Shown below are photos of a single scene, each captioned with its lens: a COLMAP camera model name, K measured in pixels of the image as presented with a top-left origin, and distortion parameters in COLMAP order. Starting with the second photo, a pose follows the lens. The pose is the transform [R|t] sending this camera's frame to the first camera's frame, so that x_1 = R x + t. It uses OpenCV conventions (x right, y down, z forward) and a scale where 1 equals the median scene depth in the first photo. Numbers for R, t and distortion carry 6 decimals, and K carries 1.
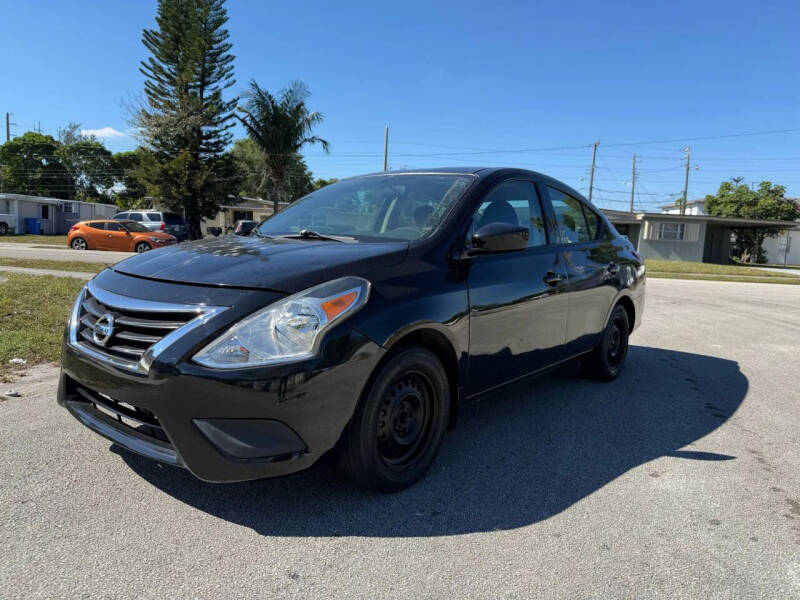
lens RADIAL K [[575.6, 0, 400.0], [0, 575.6, 300.0], [0, 0, 1]] dist [0.000123, -0.003129]
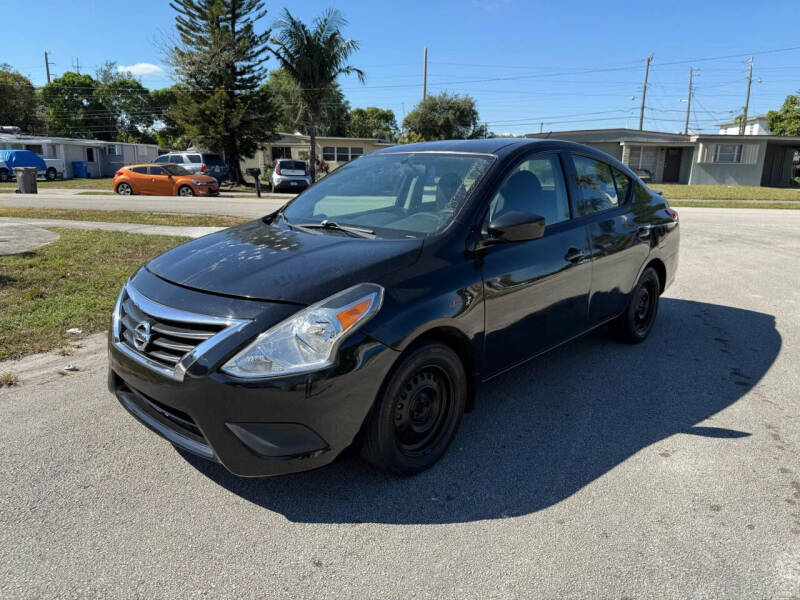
lens RADIAL K [[575.6, 0, 400.0], [0, 575.6, 300.0], [0, 0, 1]] dist [0.000123, -0.003129]
pose [[0.997214, -0.016849, -0.072663, 0.047631], [0.024989, 0.993325, 0.112608, -0.111905], [0.070281, -0.114110, 0.990979, -0.037388]]
